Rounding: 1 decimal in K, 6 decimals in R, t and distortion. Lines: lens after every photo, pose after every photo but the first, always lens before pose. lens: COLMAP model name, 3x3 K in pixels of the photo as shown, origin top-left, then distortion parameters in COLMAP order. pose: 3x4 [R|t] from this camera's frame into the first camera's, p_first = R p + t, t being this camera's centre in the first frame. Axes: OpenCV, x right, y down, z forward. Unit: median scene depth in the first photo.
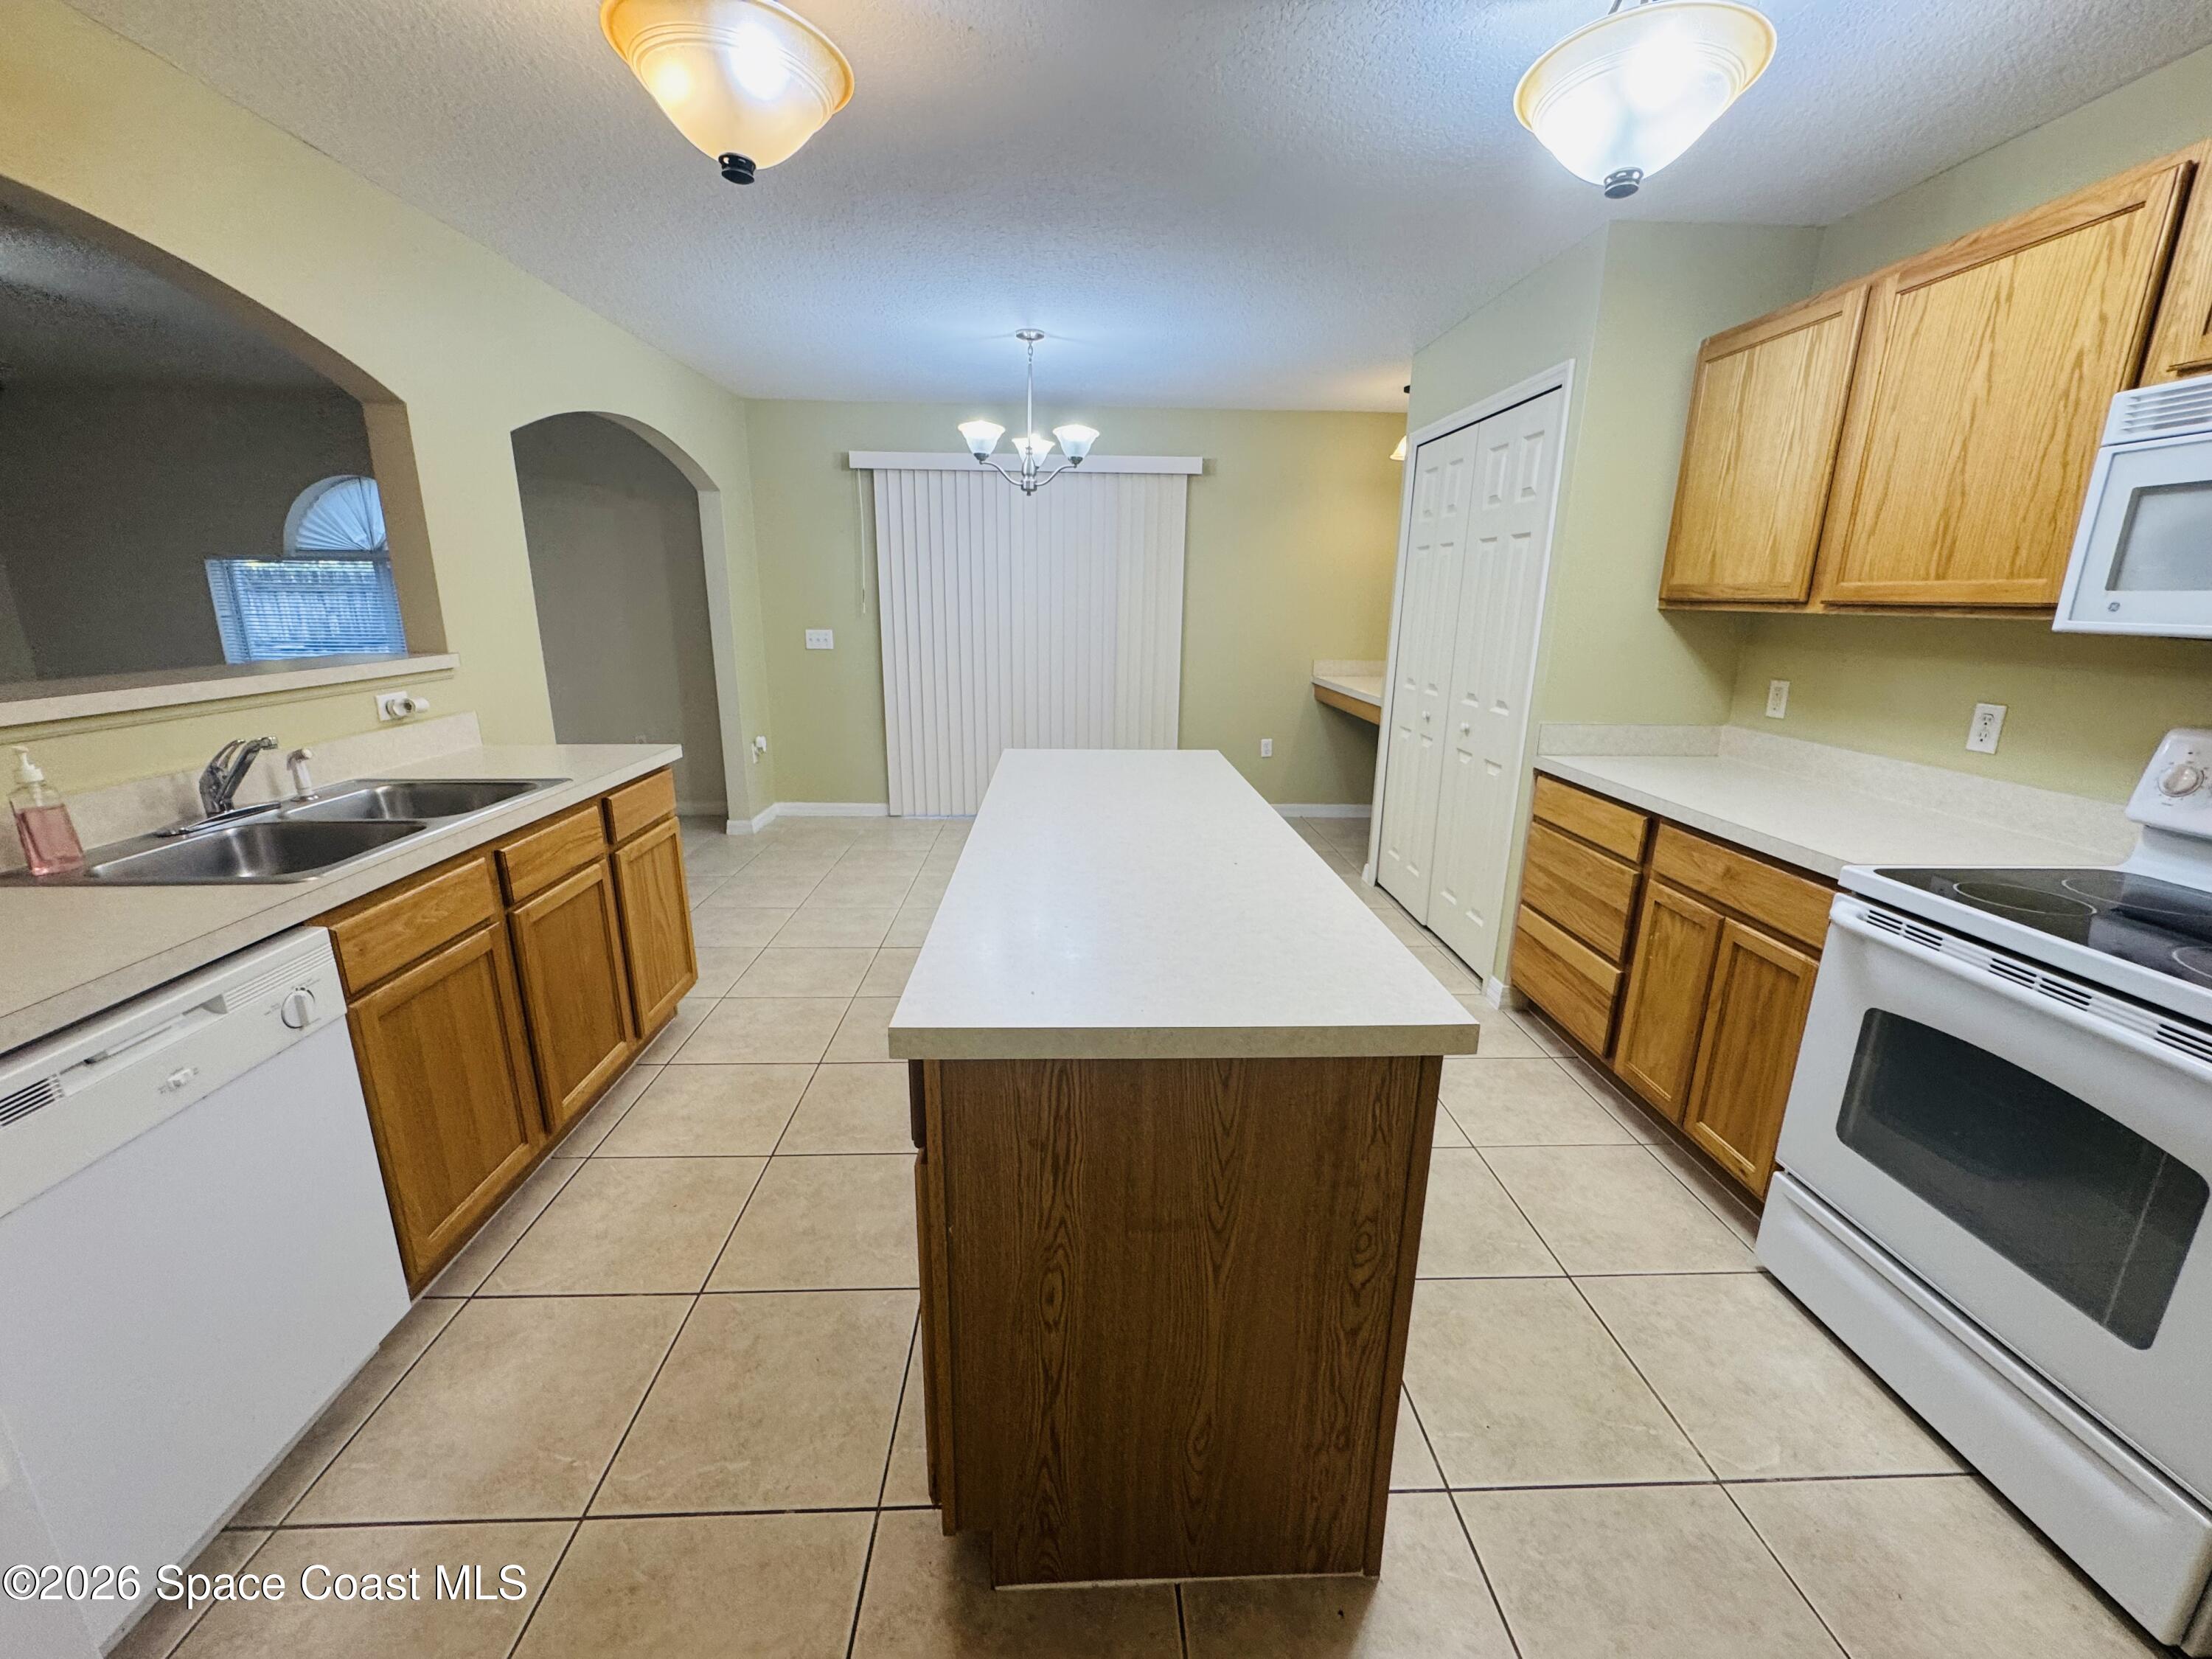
lens RADIAL K [[887.6, 0, 1106.0], [0, 887.6, 829.5], [0, 0, 1]] dist [-0.000472, 0.000117]
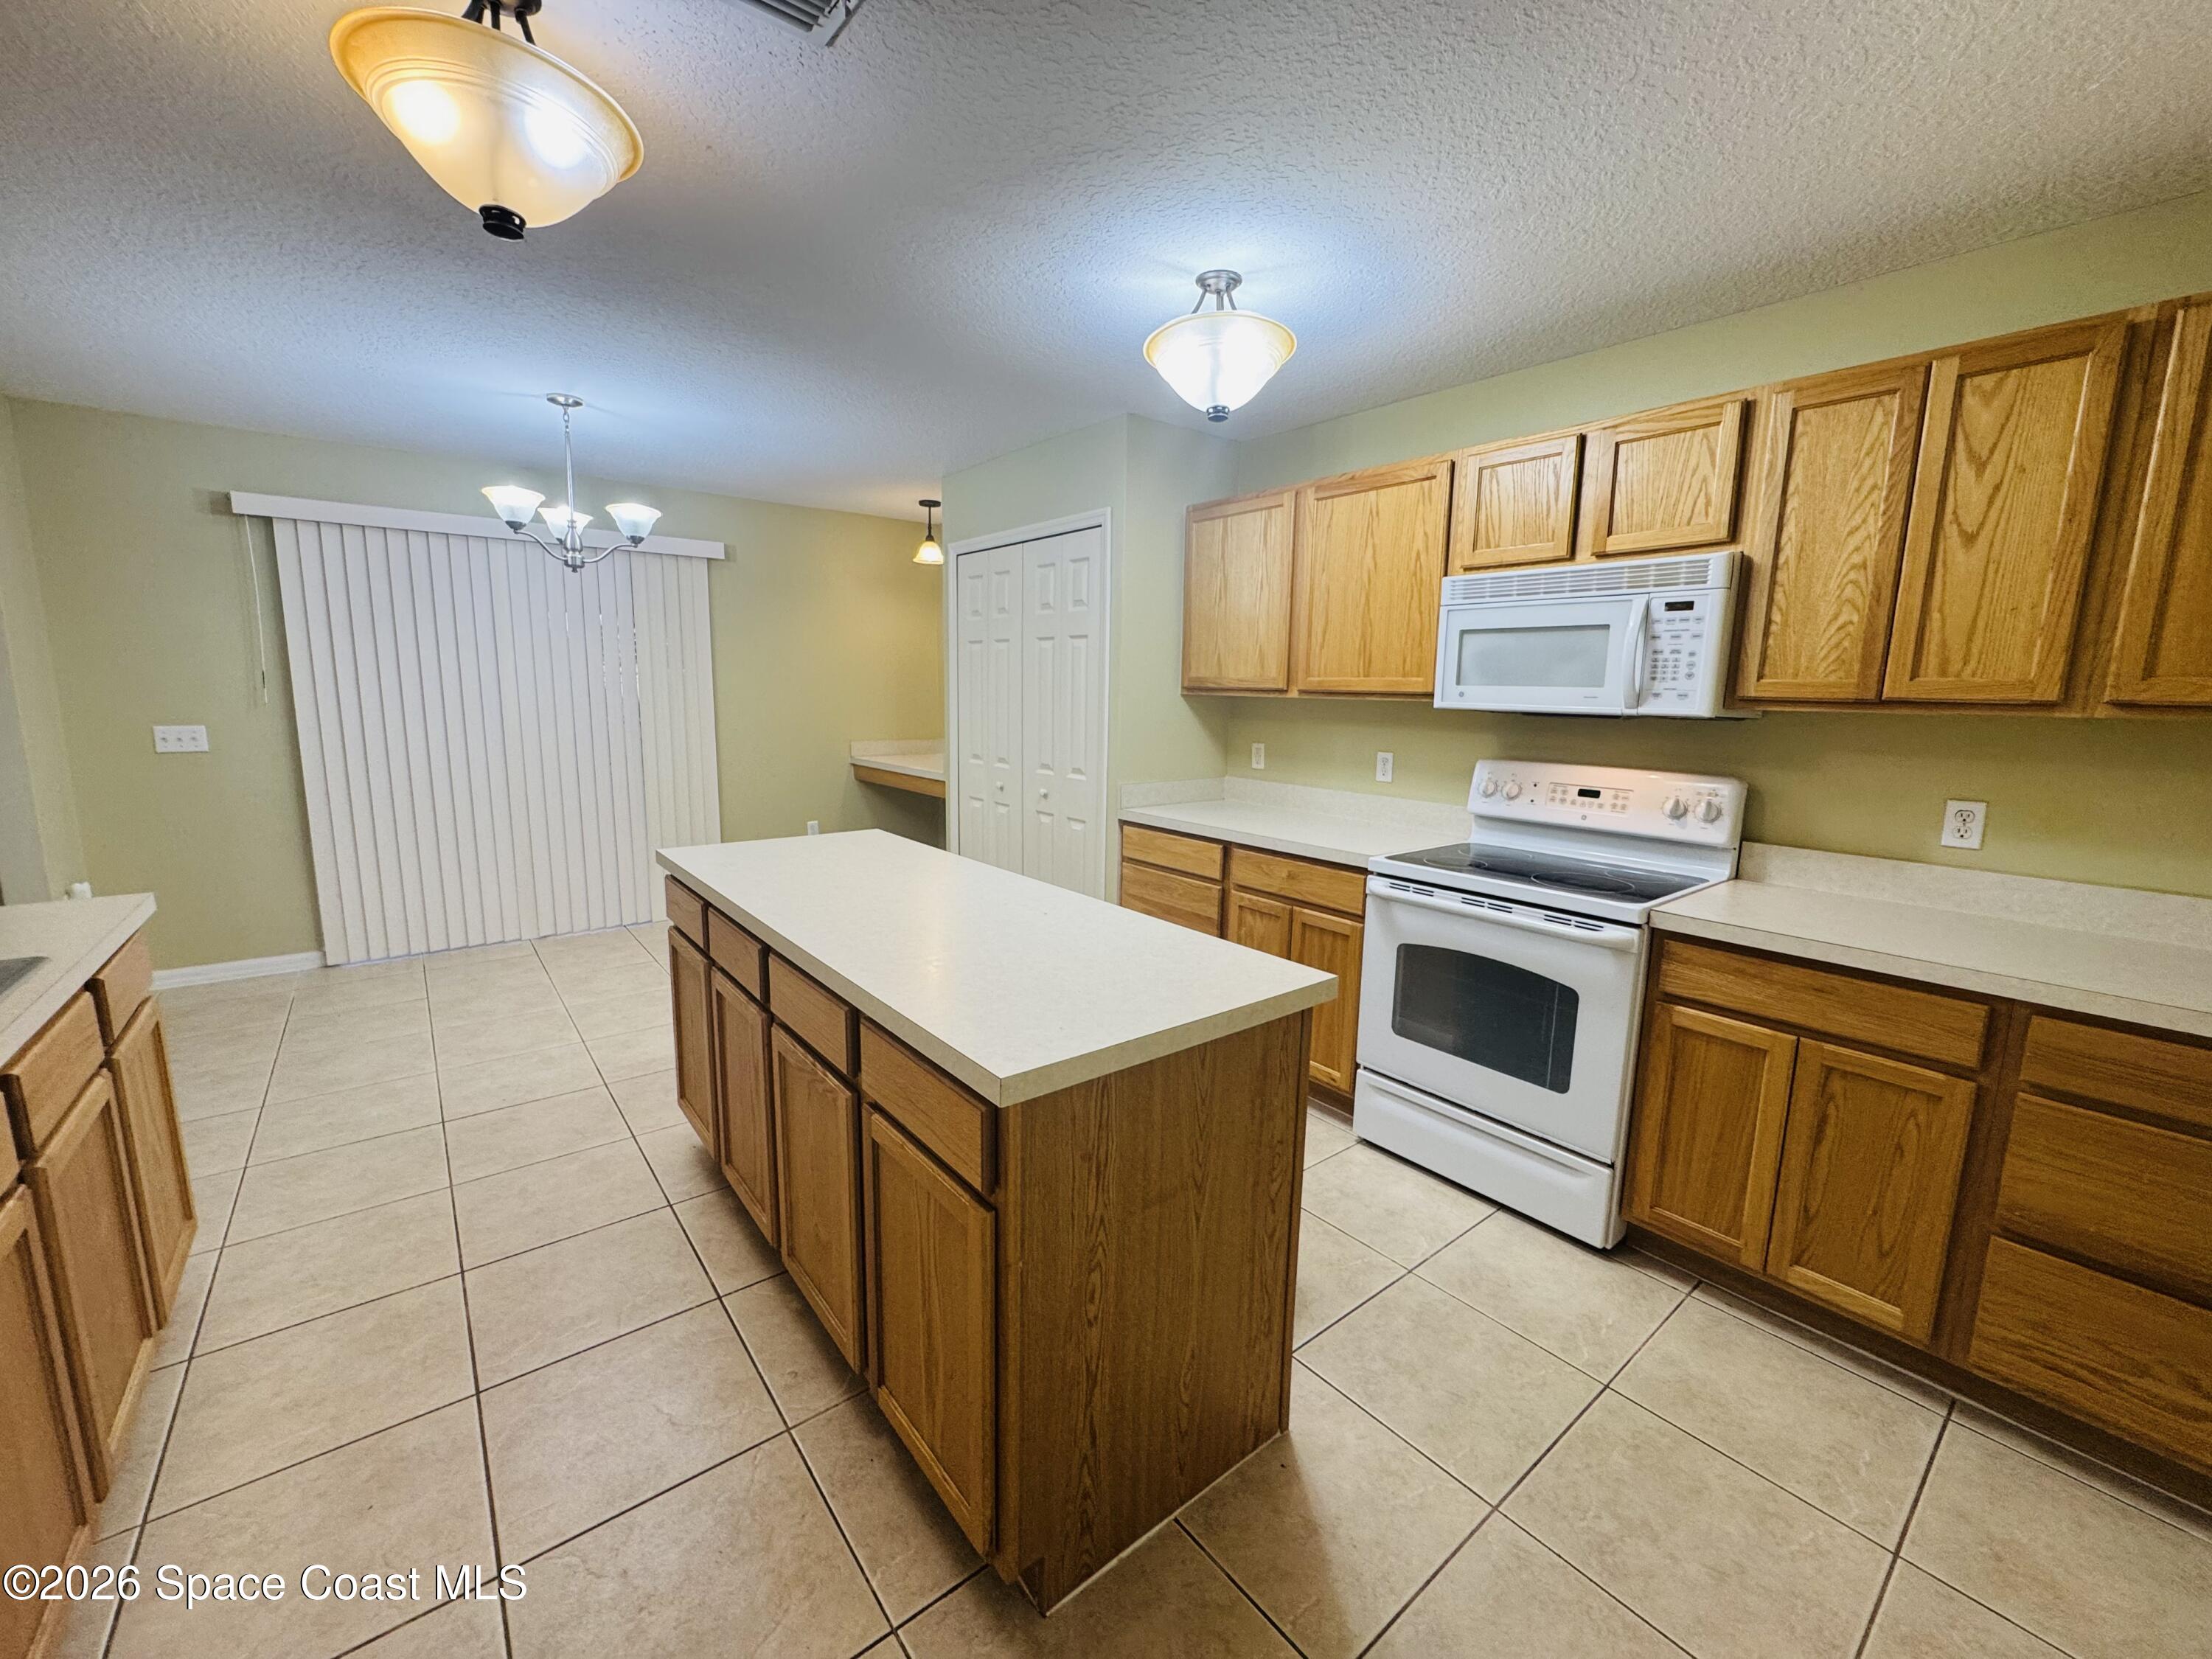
lens RADIAL K [[887.6, 0, 1106.0], [0, 887.6, 829.5], [0, 0, 1]] dist [-0.000472, 0.000117]
pose [[0.807049, -0.094532, 0.582869, -0.379436], [0.145547, 0.988493, -0.041209, -0.009357], [-0.572266, 0.118092, 0.811521, -0.004872]]
